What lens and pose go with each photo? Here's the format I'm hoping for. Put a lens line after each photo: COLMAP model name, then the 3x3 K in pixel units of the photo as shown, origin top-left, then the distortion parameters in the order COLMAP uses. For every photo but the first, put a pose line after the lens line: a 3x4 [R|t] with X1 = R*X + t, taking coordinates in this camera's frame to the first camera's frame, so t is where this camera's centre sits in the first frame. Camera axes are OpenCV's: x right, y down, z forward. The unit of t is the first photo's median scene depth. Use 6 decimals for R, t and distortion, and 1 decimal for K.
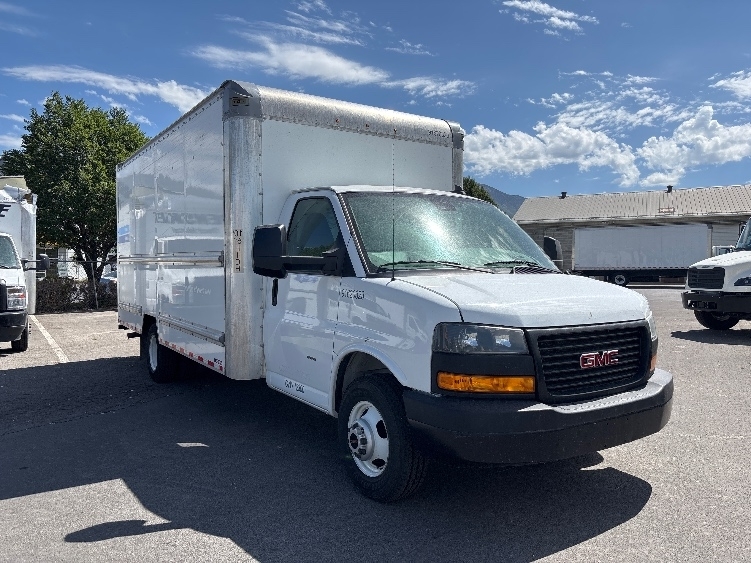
lens RADIAL K [[577.1, 0, 375.5], [0, 577.1, 281.5], [0, 0, 1]] dist [0.002788, 0.000921]
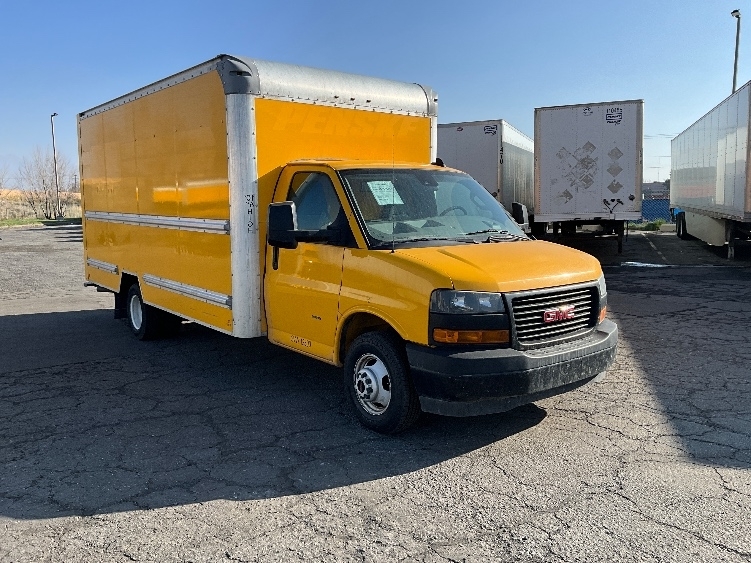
lens RADIAL K [[606.7, 0, 375.5], [0, 606.7, 281.5], [0, 0, 1]] dist [0.007054, 0.000790]
pose [[0.996504, -0.015198, 0.082153, -0.103119], [0.007729, 0.995868, 0.090481, -0.052716], [-0.083188, -0.089529, 0.992504, -0.231215]]
